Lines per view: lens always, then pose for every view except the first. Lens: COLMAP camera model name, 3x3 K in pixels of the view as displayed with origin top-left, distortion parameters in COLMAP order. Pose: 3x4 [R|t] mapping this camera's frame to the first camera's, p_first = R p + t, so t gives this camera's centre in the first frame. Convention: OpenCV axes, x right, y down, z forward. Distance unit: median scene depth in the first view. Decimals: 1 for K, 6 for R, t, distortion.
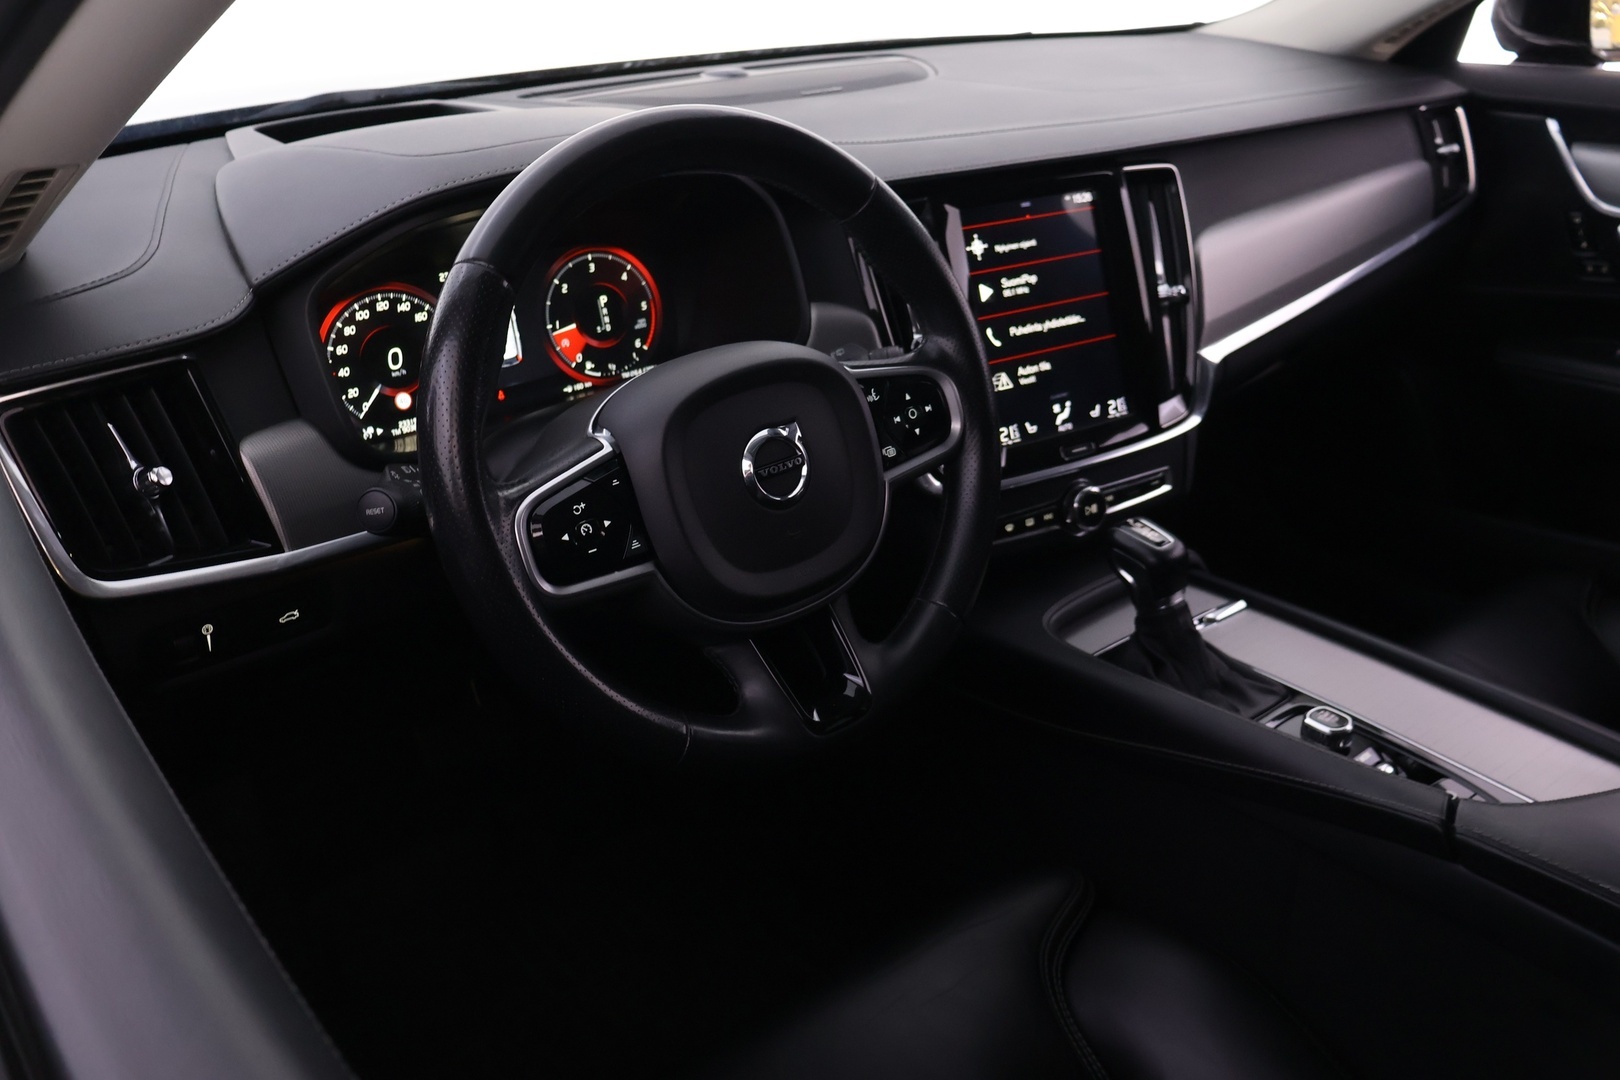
lens RADIAL K [[1333.3, 0, 815.0], [0, 1333.3, 540.6], [0, 0, 1]] dist [0.002374, 0.003890]
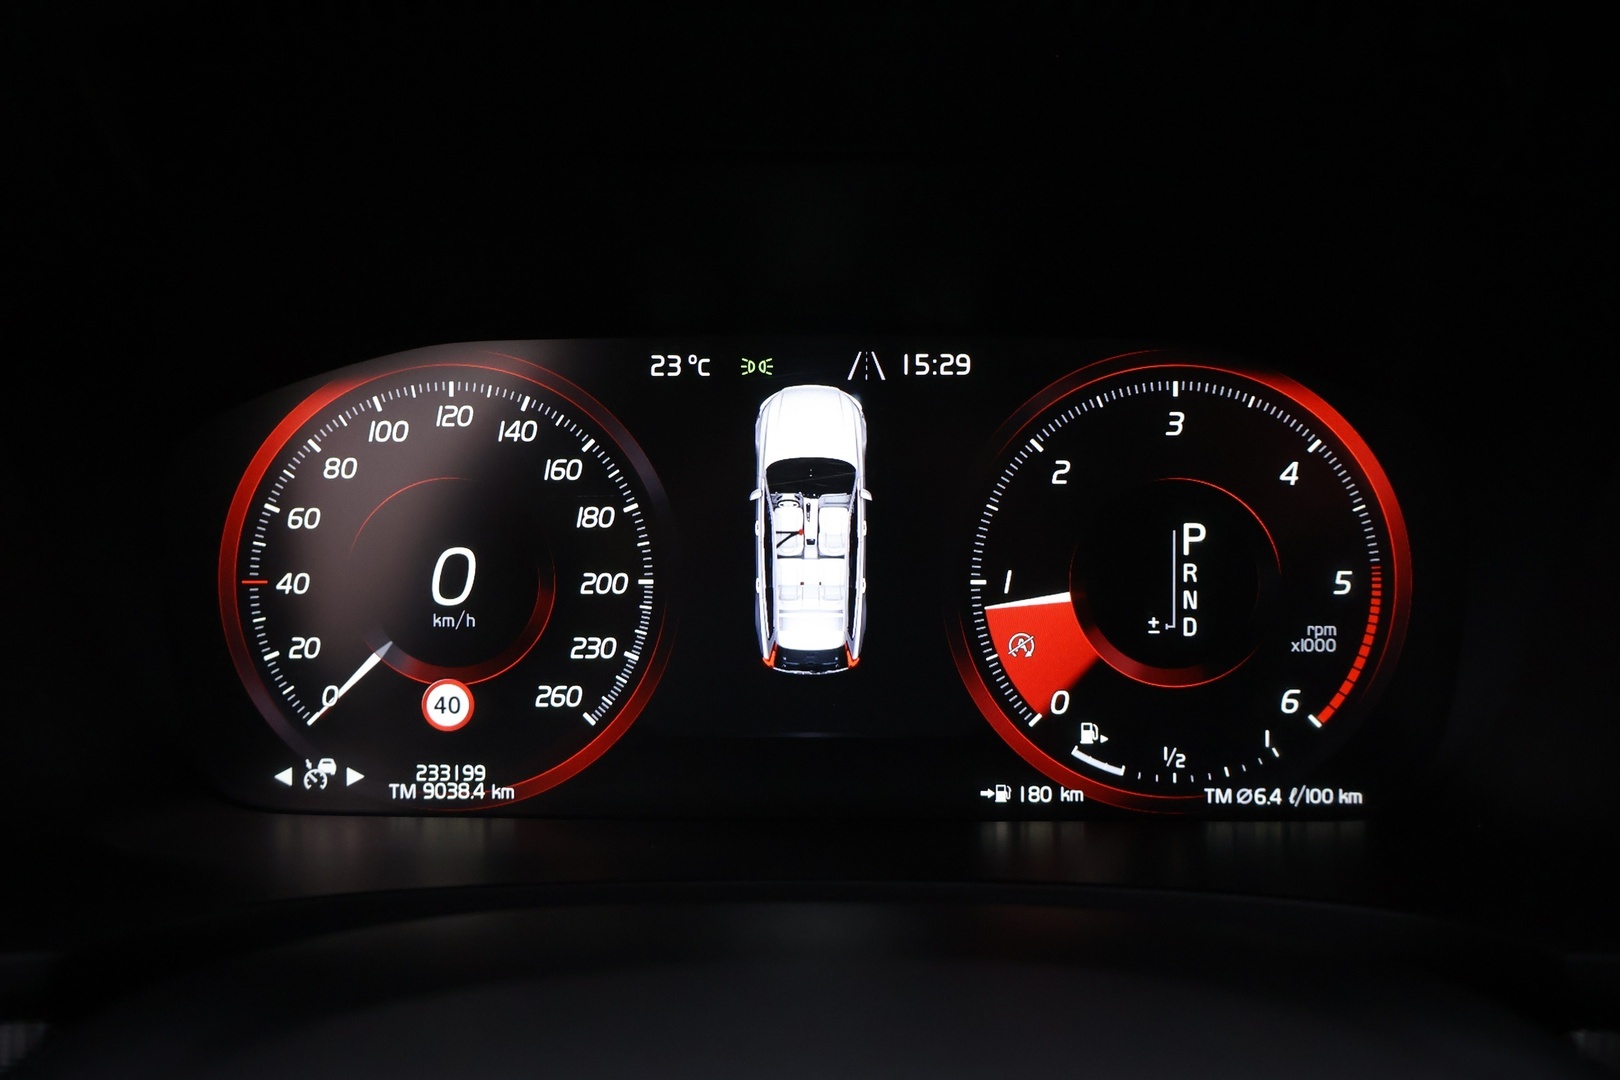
lens RADIAL K [[1333.3, 0, 810.1], [0, 1333.3, 545.9], [0, 0, 1]] dist [0.002374, 0.003890]
pose [[0.772406, 0.173442, -0.610988, -0.041136], [-0.286949, 0.953510, -0.092085, -0.123031], [0.566612, 0.246450, 0.786266, 0.699931]]
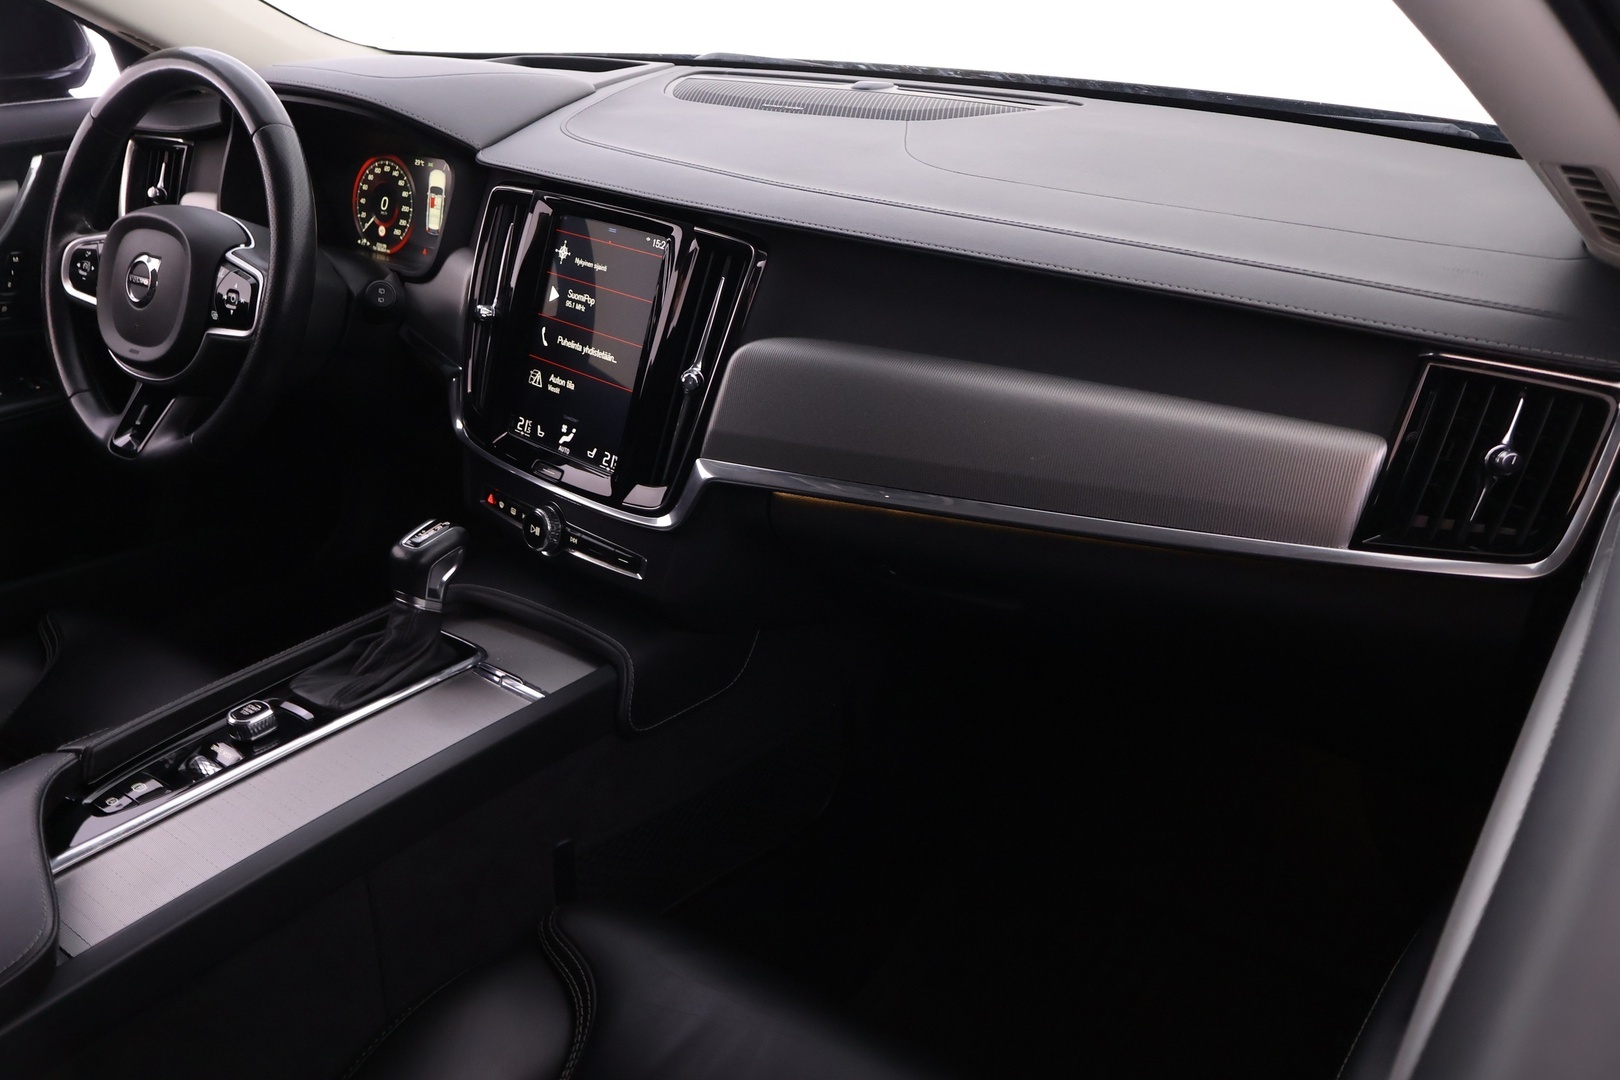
lens RADIAL K [[1333.3, 0, 811.3], [0, 1333.3, 537.2], [0, 0, 1]] dist [0.002374, 0.003890]
pose [[0.268639, 0.432118, -0.860876, 1.180446], [-0.424789, 0.855274, 0.296750, -0.423677], [0.864516, 0.285972, 0.413319, 0.797224]]
